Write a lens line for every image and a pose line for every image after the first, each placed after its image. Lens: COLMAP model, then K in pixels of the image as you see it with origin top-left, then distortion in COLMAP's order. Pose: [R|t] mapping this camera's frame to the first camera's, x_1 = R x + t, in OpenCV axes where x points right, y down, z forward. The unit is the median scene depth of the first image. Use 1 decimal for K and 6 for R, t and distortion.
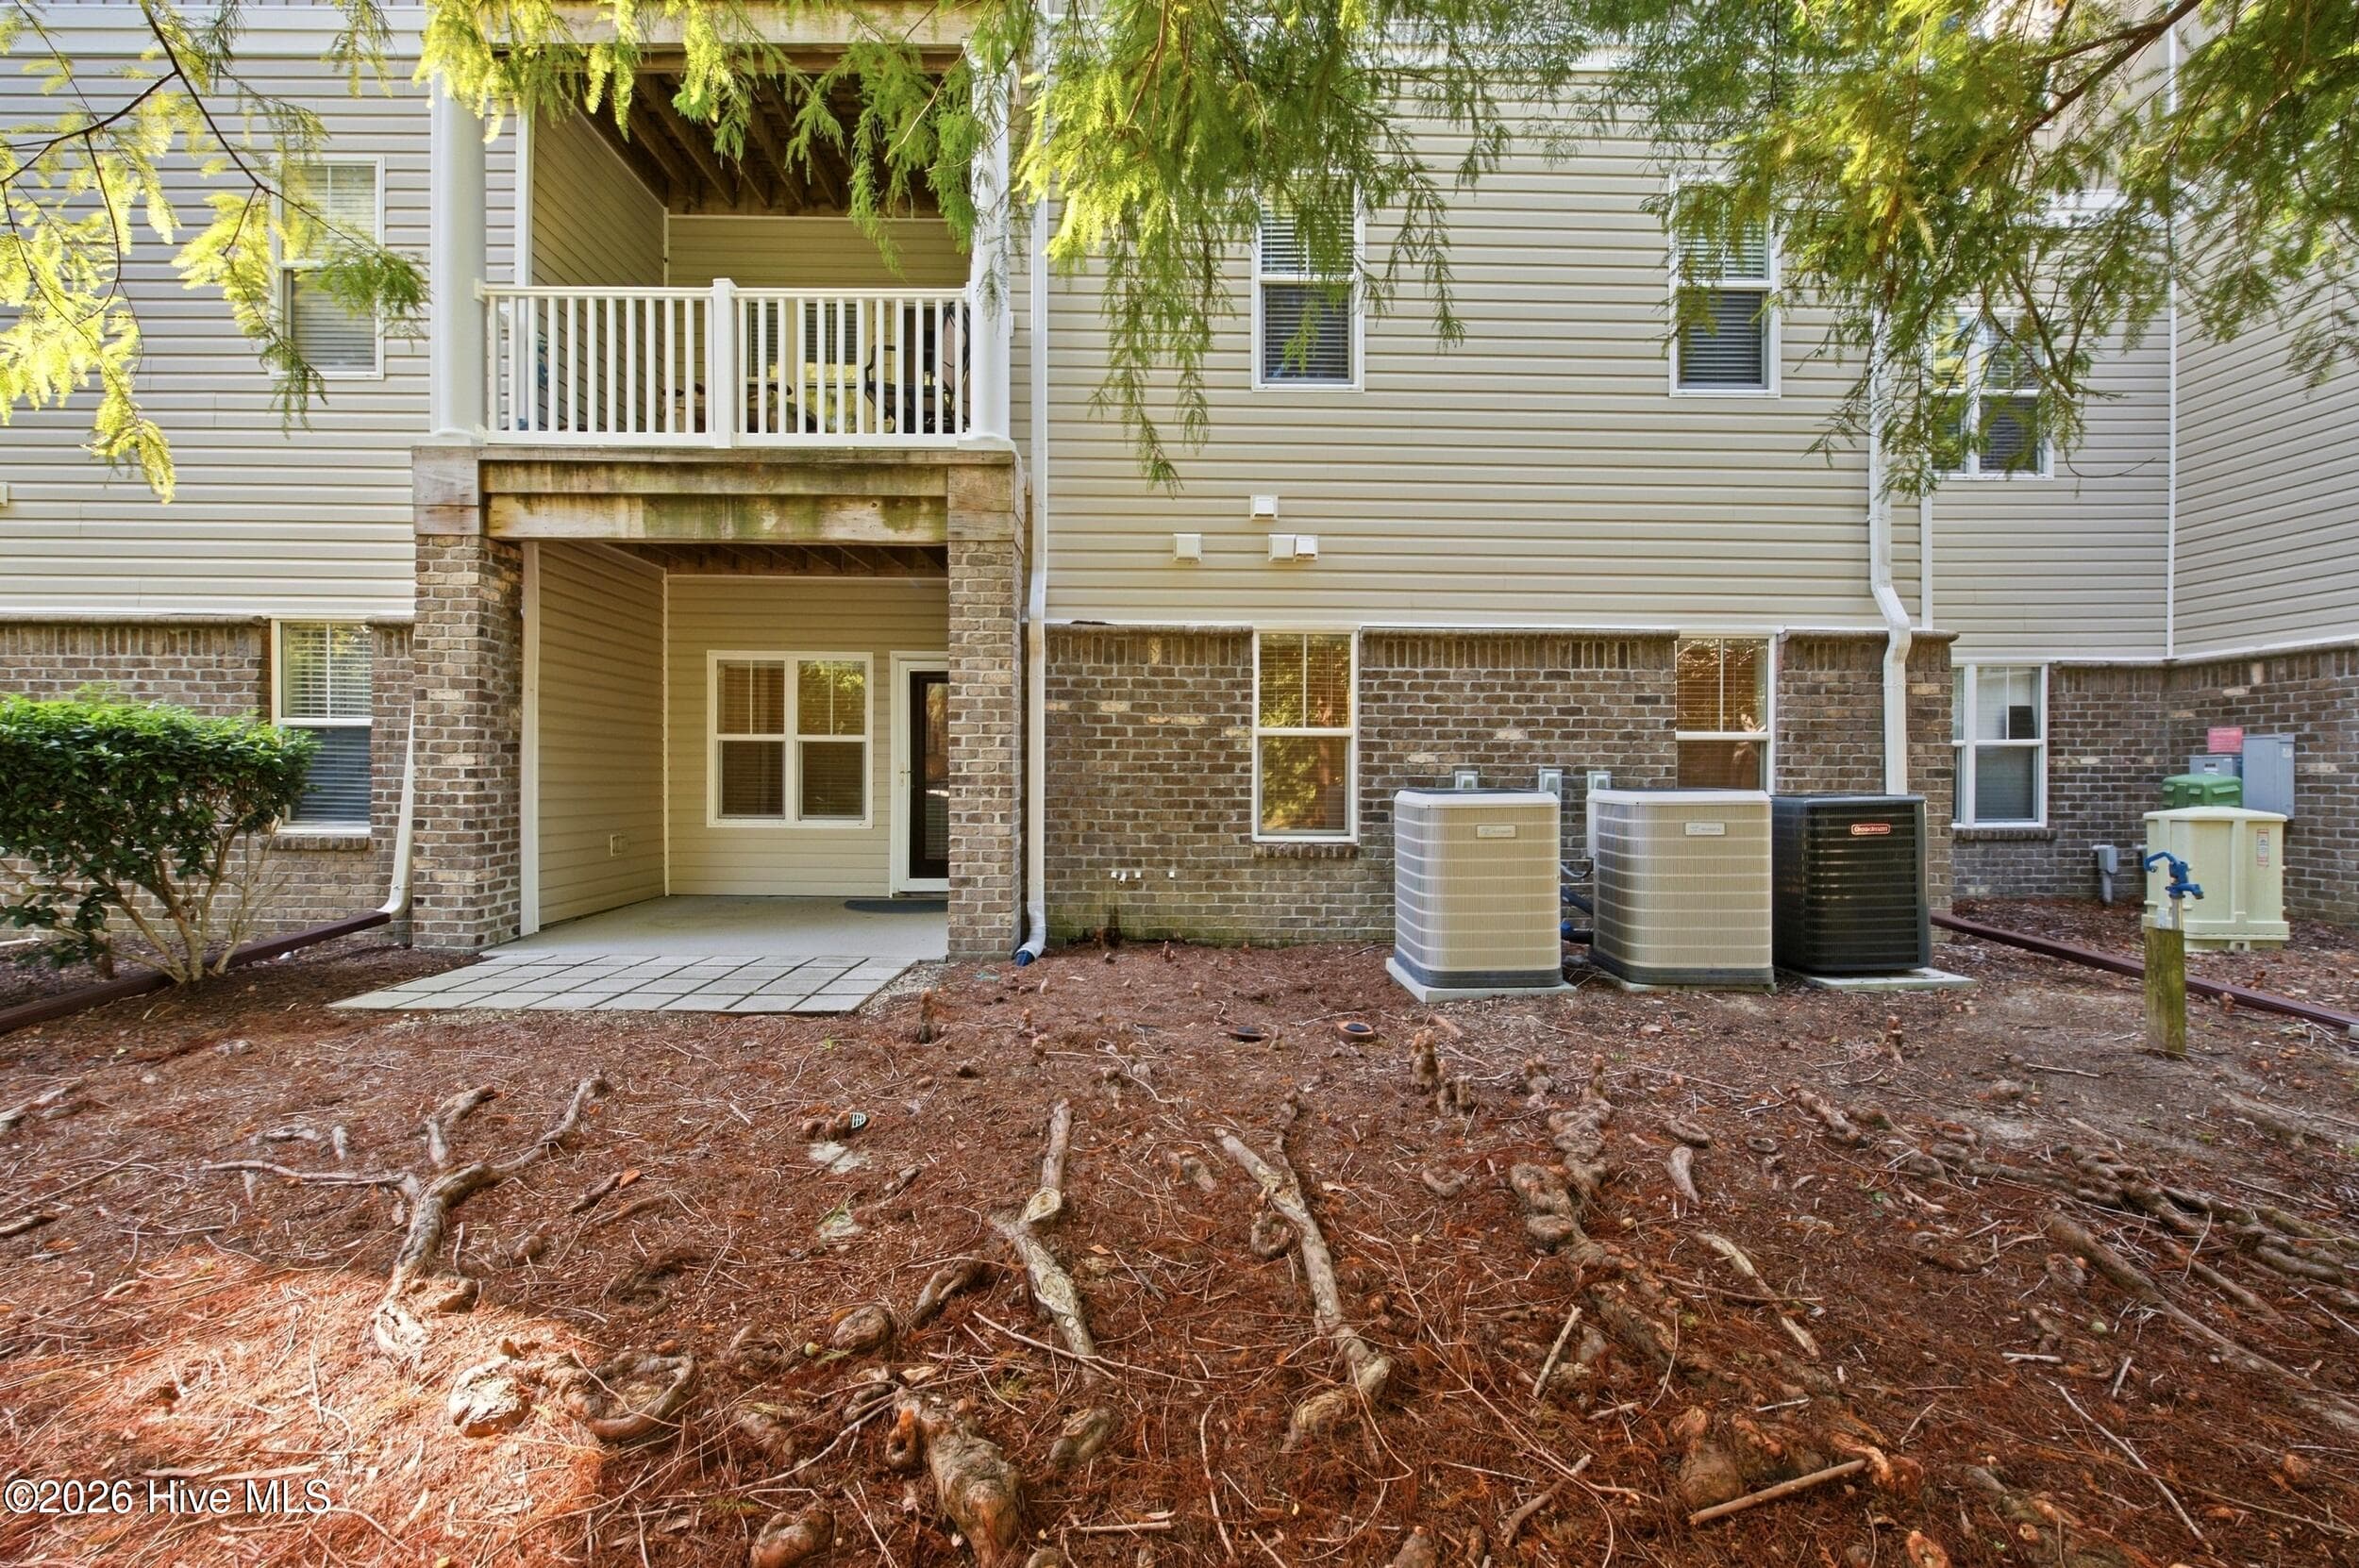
lens RADIAL K [[936.7, 0, 1187.8], [0, 936.7, 780.1], [0, 0, 1]] dist [-0.002073, -0.000960]
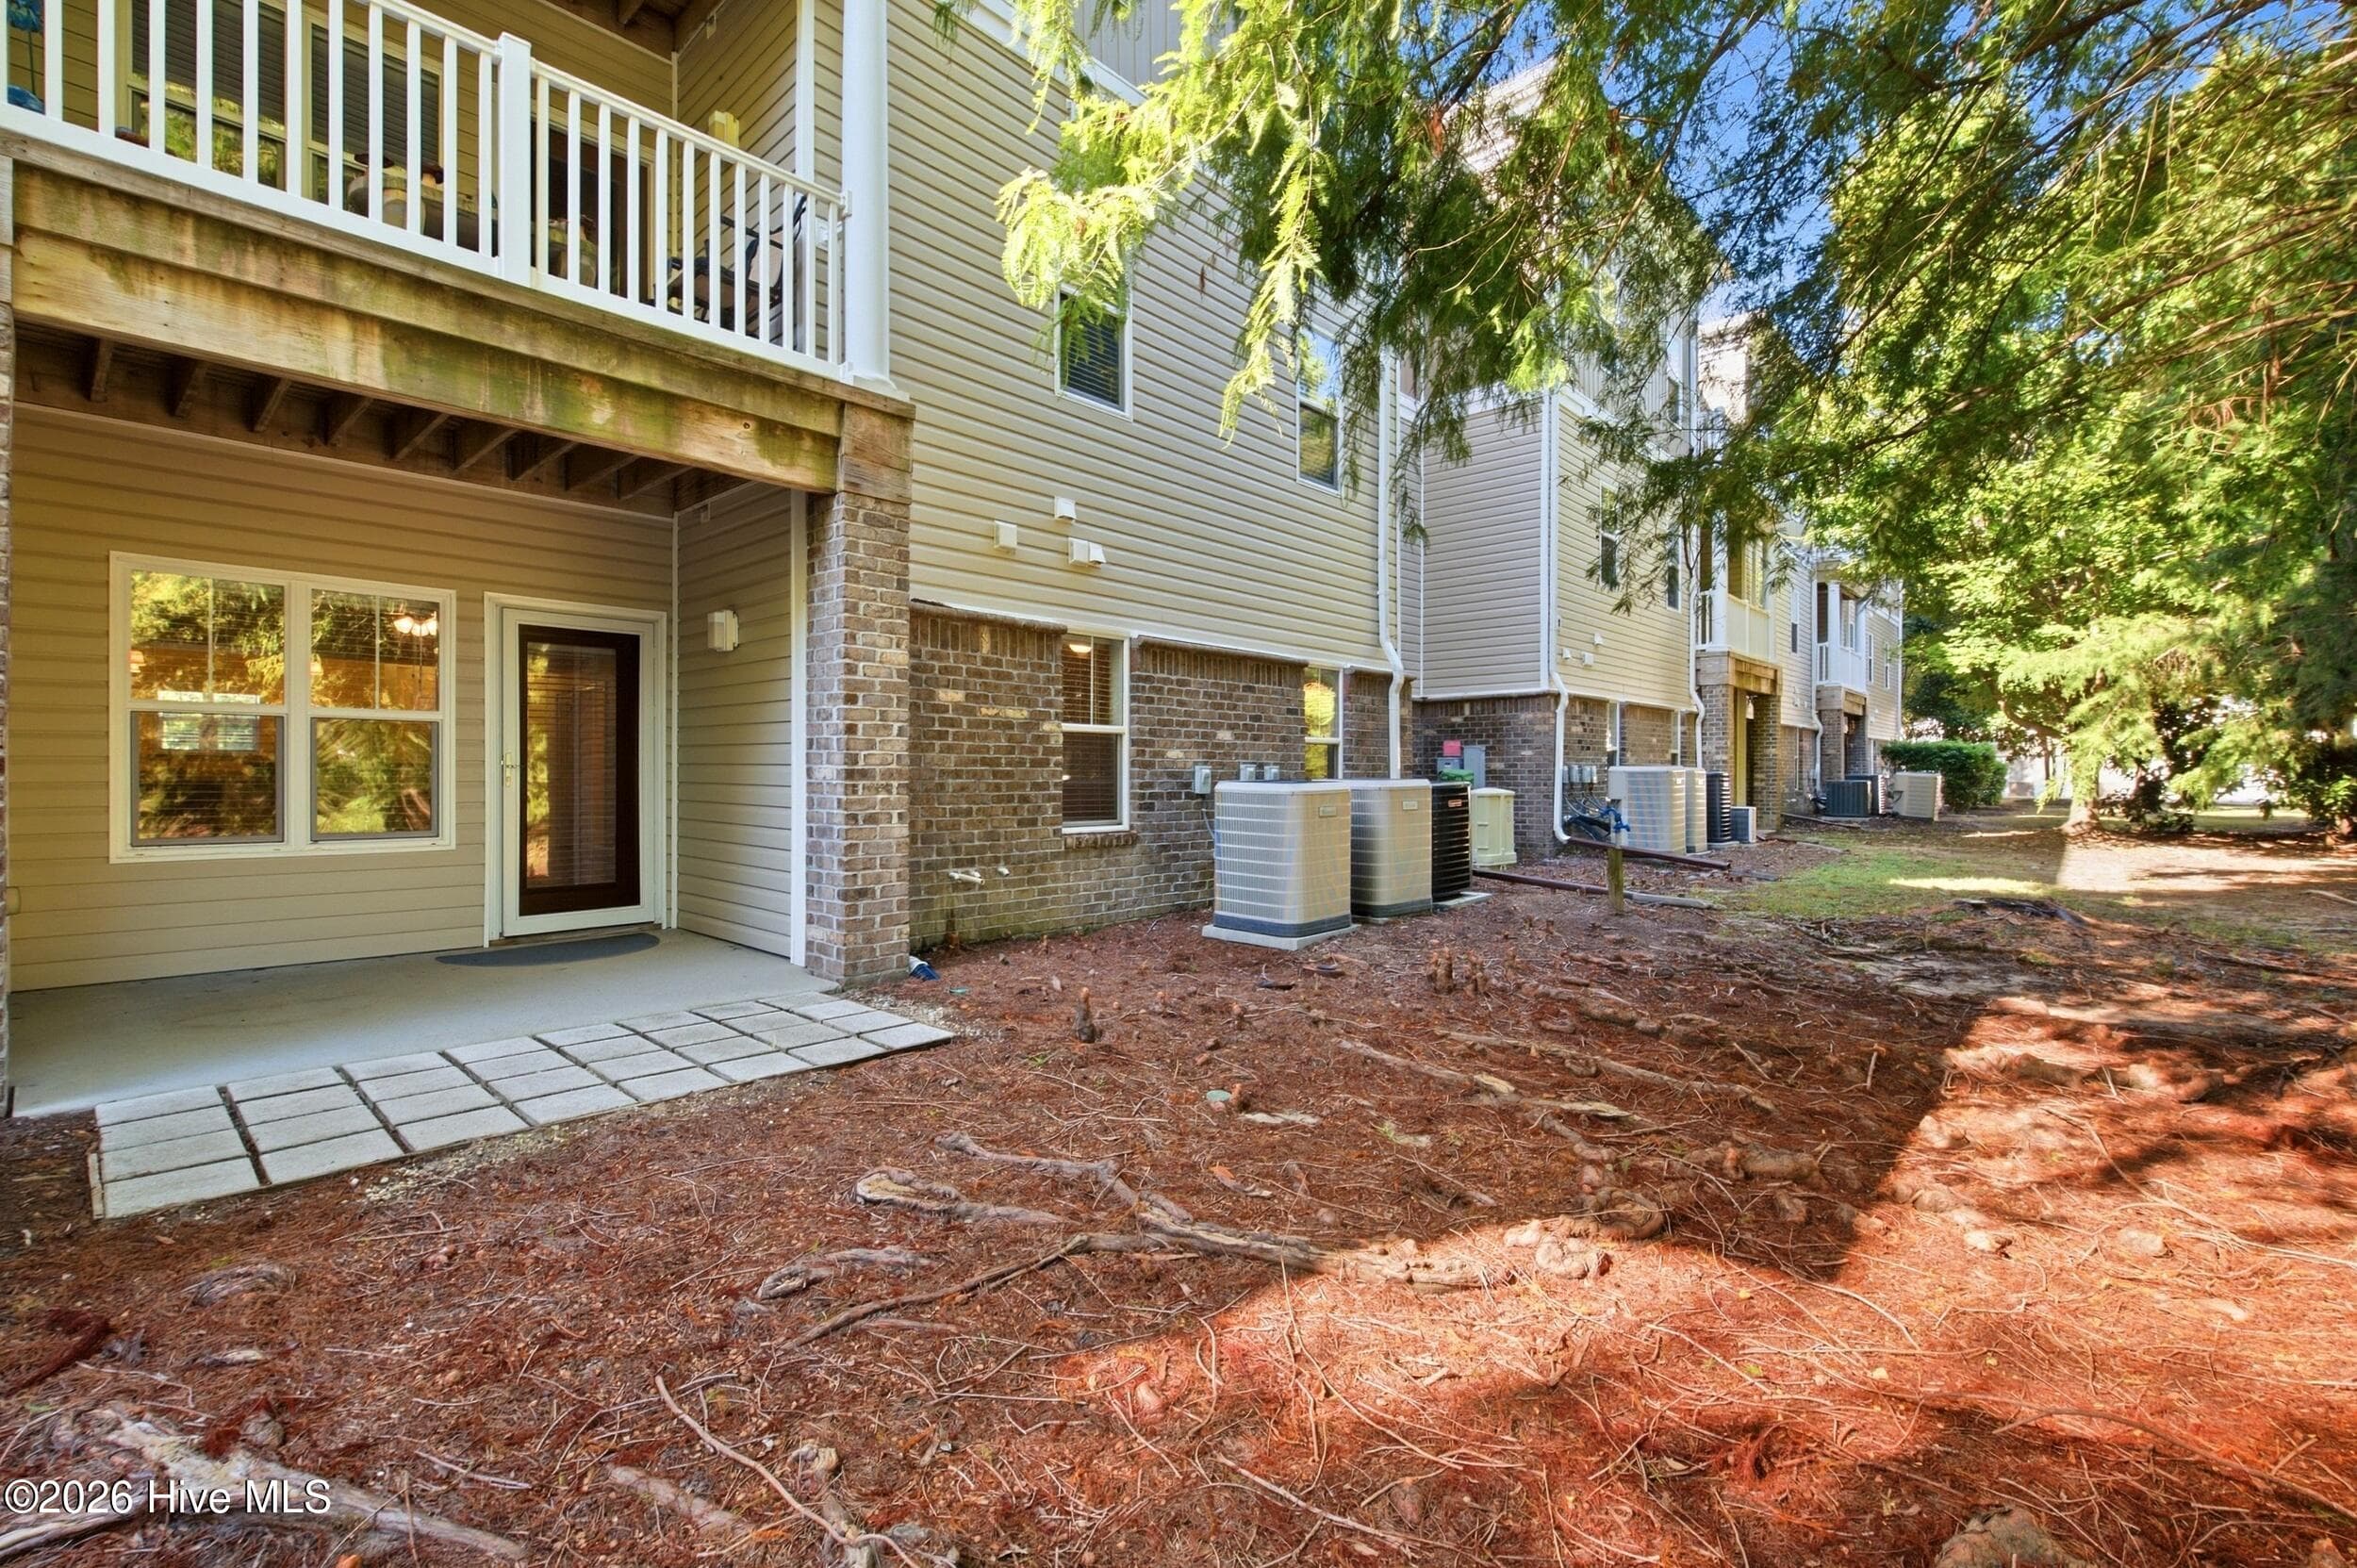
lens RADIAL K [[1018.3, 0, 1182.0], [0, 1018.3, 777.0], [0, 0, 1]] dist [-0.003343, -0.000729]
pose [[0.689273, -0.005927, 0.724477, -0.664778], [0.008567, 0.999963, 0.000030, 0.004373], [-0.724451, 0.006186, 0.689299, 0.138566]]
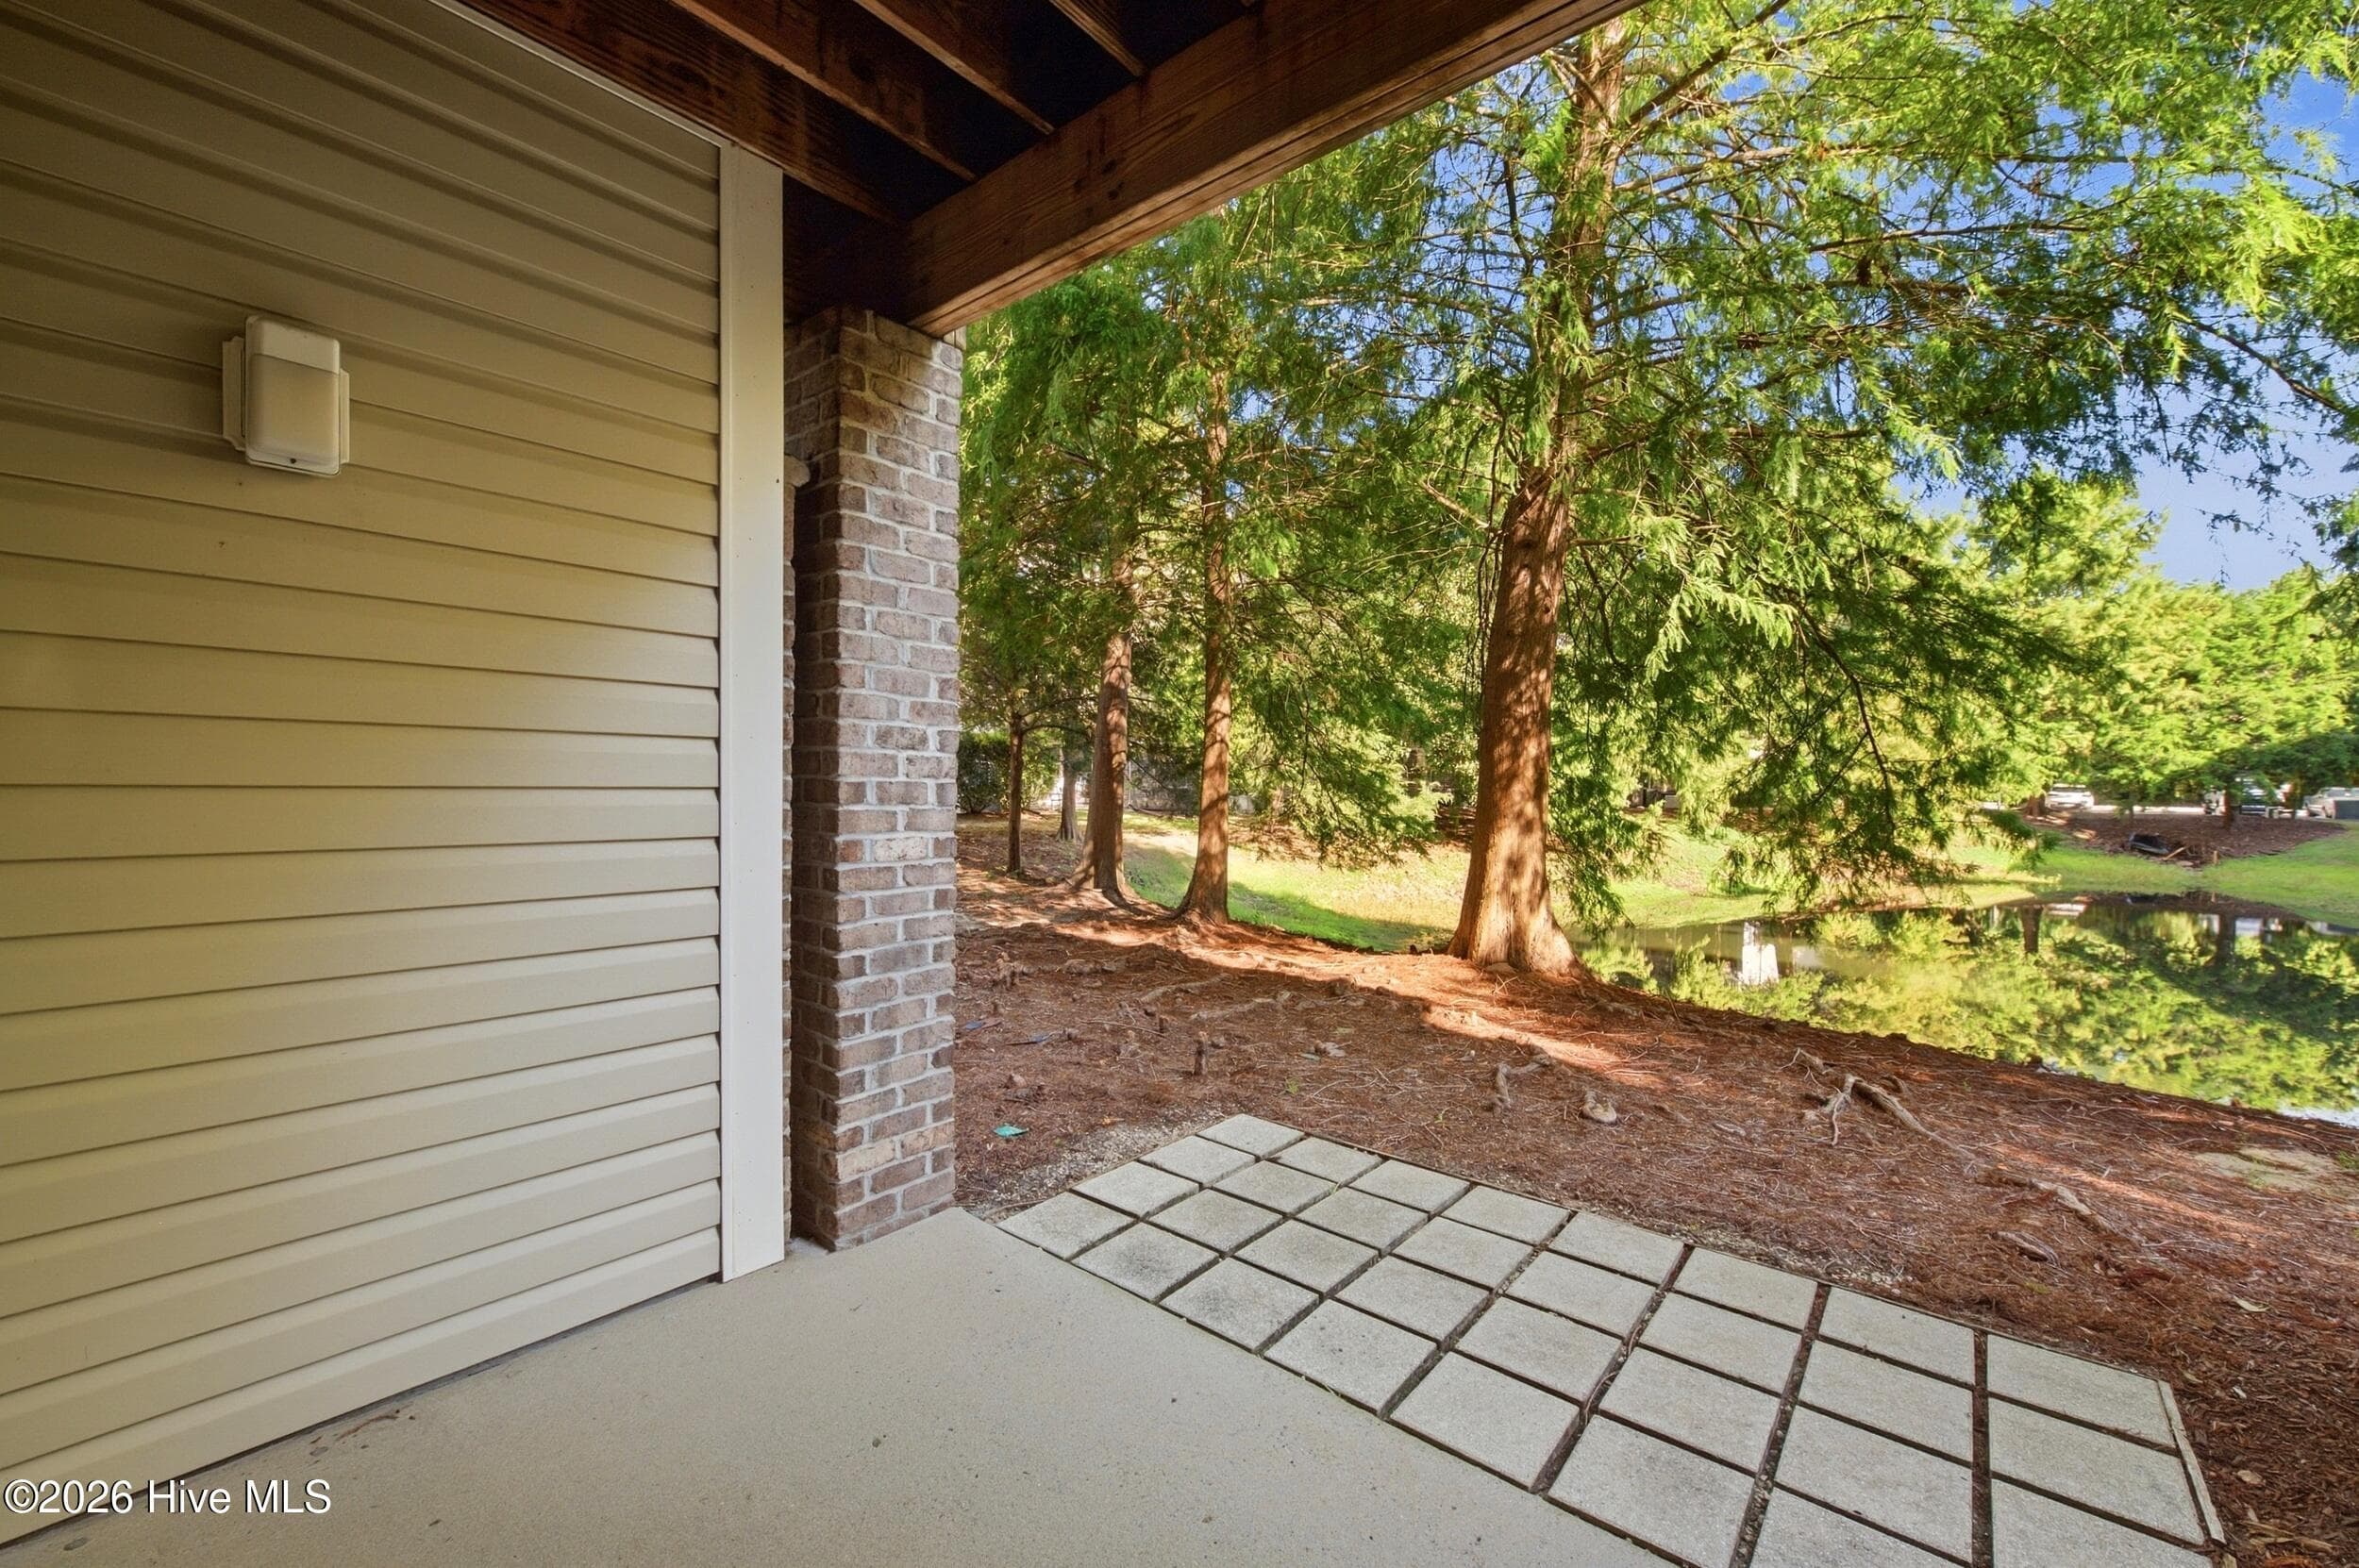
lens RADIAL K [[936.7, 0, 1178.7], [0, 936.7, 777.3], [0, 0, 1]] dist [-0.002073, -0.000960]
pose [[-0.742347, -0.018425, 0.669762, -0.630269], [-0.005229, 0.999751, 0.021707, -0.043413], [-0.669995, 0.012612, -0.742258, 1.154068]]
